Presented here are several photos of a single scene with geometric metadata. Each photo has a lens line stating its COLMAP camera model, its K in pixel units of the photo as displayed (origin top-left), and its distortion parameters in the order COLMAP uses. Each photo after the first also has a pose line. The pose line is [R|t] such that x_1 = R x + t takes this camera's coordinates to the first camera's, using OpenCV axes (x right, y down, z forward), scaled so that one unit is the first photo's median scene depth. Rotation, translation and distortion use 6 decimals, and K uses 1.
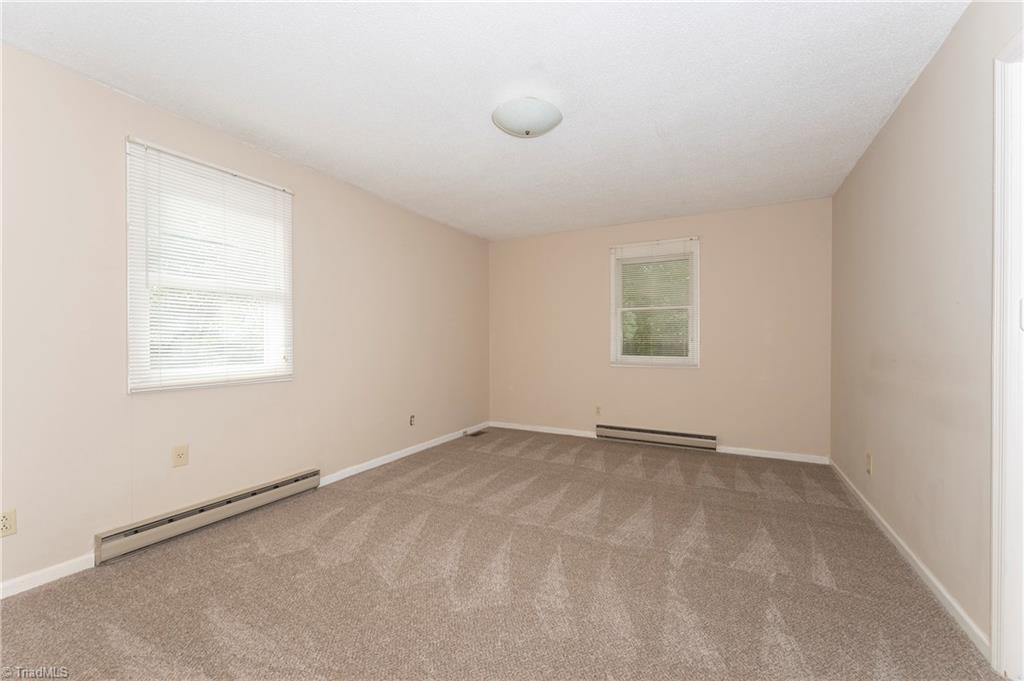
lens RADIAL K [[410.6, 0, 518.0], [0, 410.6, 341.5], [0, 0, 1]] dist [-0.004020, 0.000034]
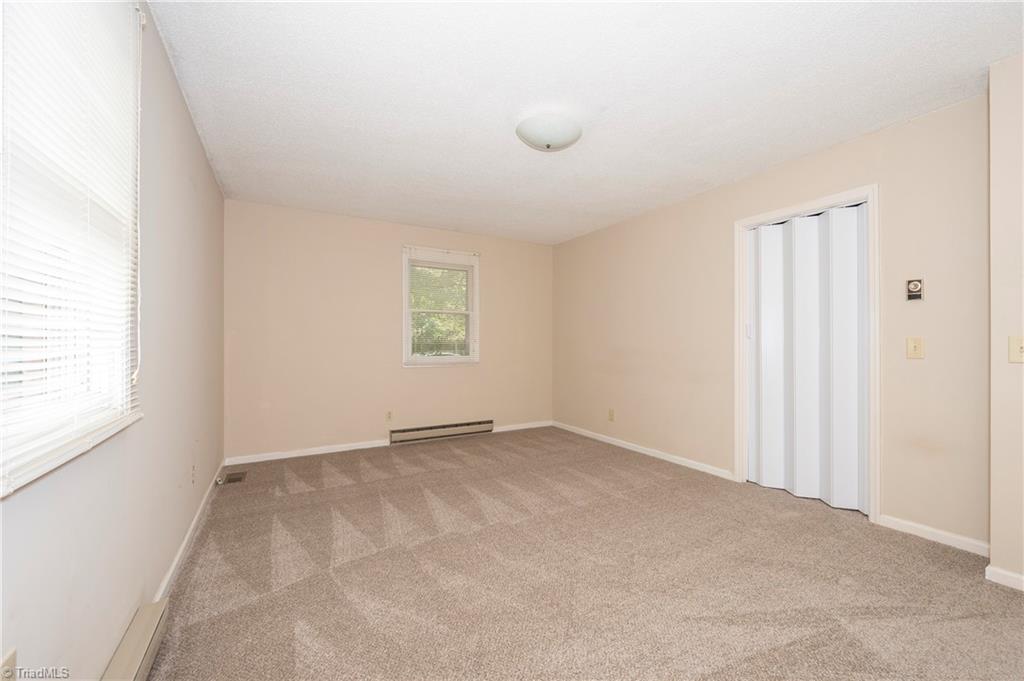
lens RADIAL K [[410.6, 0, 516.7], [0, 410.6, 346.6], [0, 0, 1]] dist [-0.004020, 0.000034]
pose [[0.532462, -0.008260, 0.846414, -0.522411], [0.001932, 0.999962, 0.008543, 0.001768], [-0.846452, -0.002913, 0.532457, 0.291420]]
